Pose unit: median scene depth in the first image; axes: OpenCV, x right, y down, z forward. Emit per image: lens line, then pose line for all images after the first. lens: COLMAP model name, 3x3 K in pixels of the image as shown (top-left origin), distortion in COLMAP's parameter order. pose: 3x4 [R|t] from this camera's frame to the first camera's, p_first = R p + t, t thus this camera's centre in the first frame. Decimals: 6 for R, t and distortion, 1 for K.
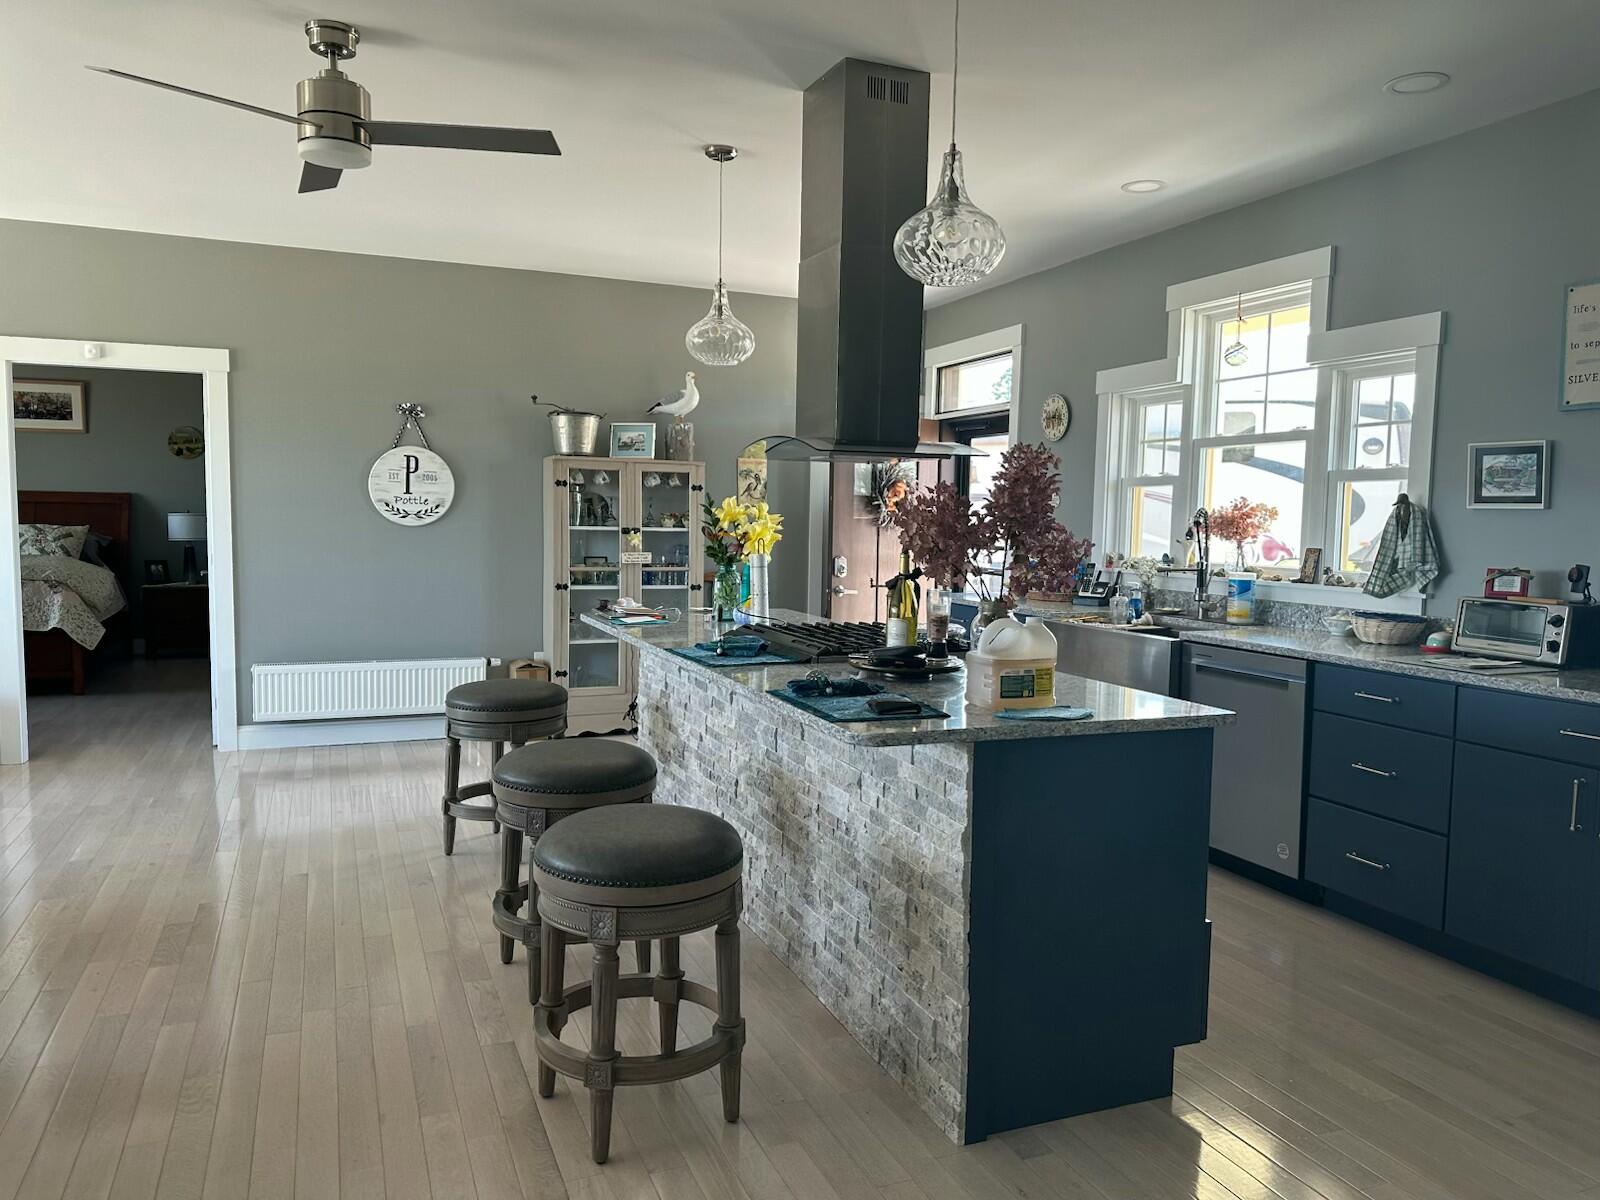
lens RADIAL K [[1122.6, 0, 793.9], [0, 1122.6, 602.1], [0, 0, 1]] dist [0.013722, -0.012471]
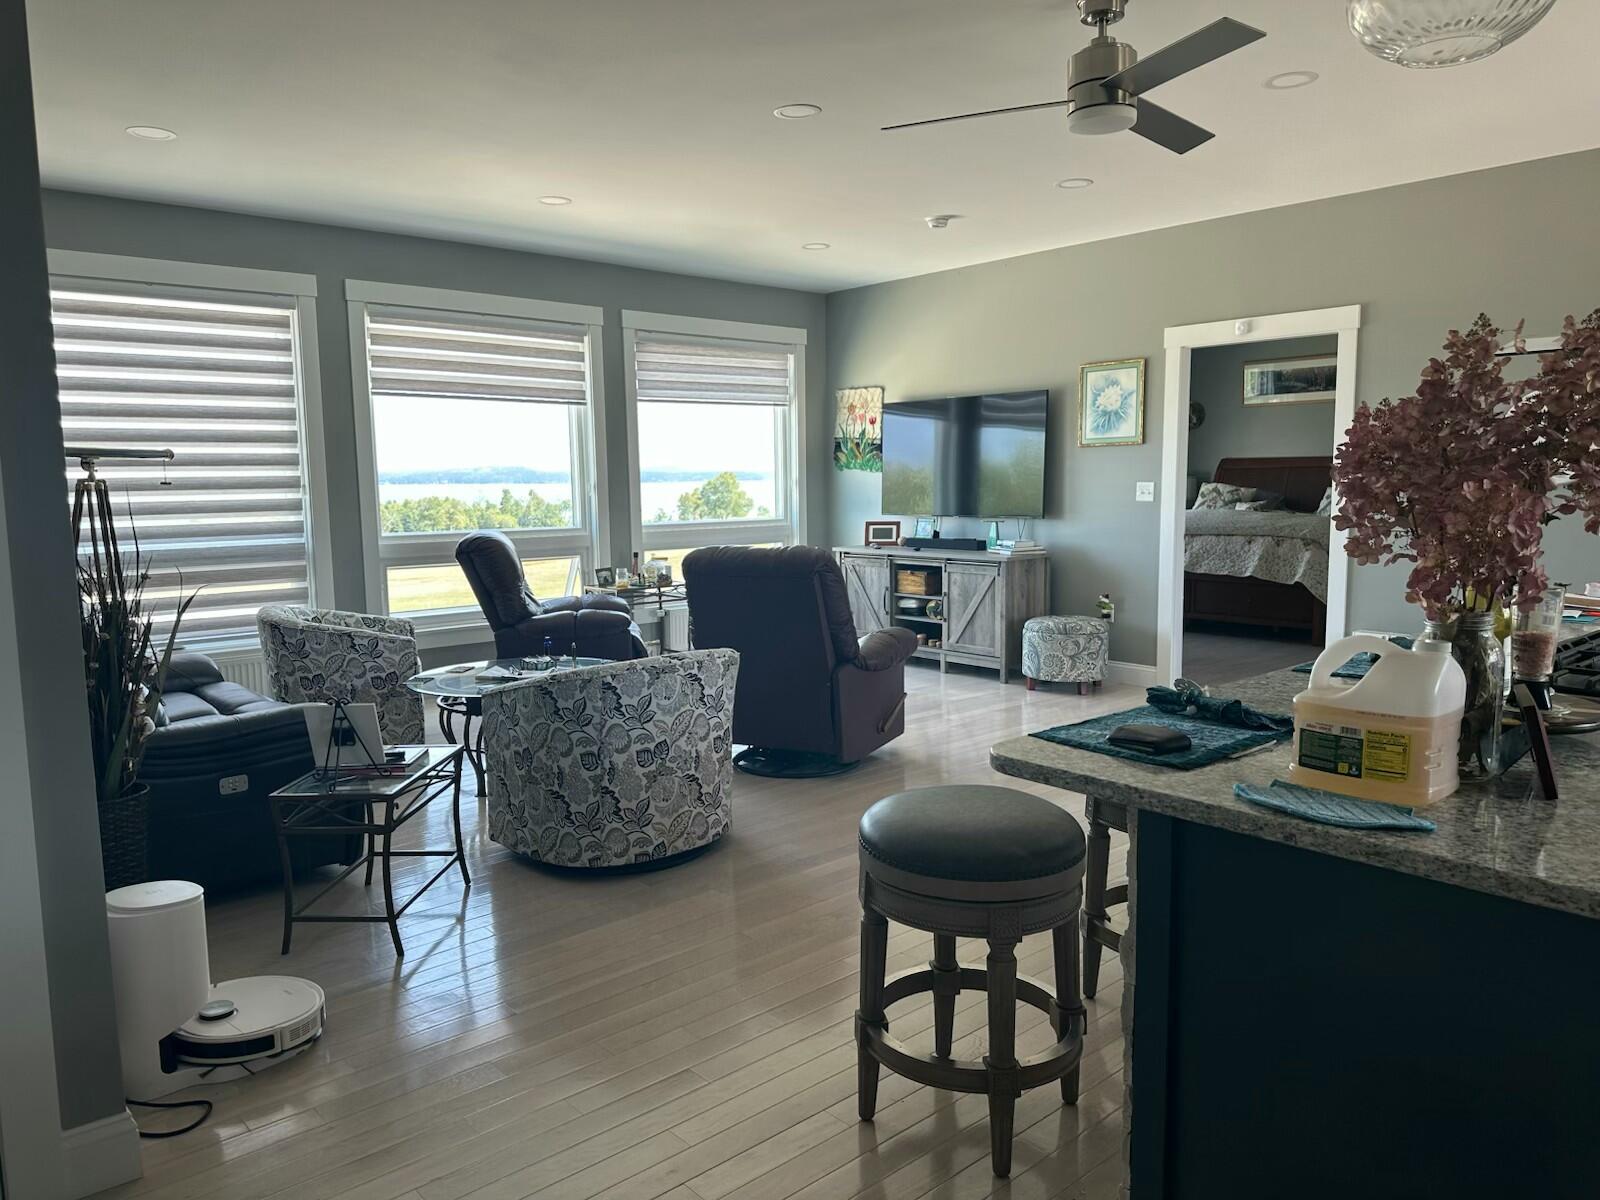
lens RADIAL K [[1122.6, 0, 795.5], [0, 1122.6, 607.9], [0, 0, 1]] dist [0.013722, -0.012471]
pose [[0.329414, 0.094669, -0.939427, 0.204908], [-0.059376, 0.995068, 0.079456, -0.009516], [0.942317, 0.029605, 0.333411, 0.169033]]
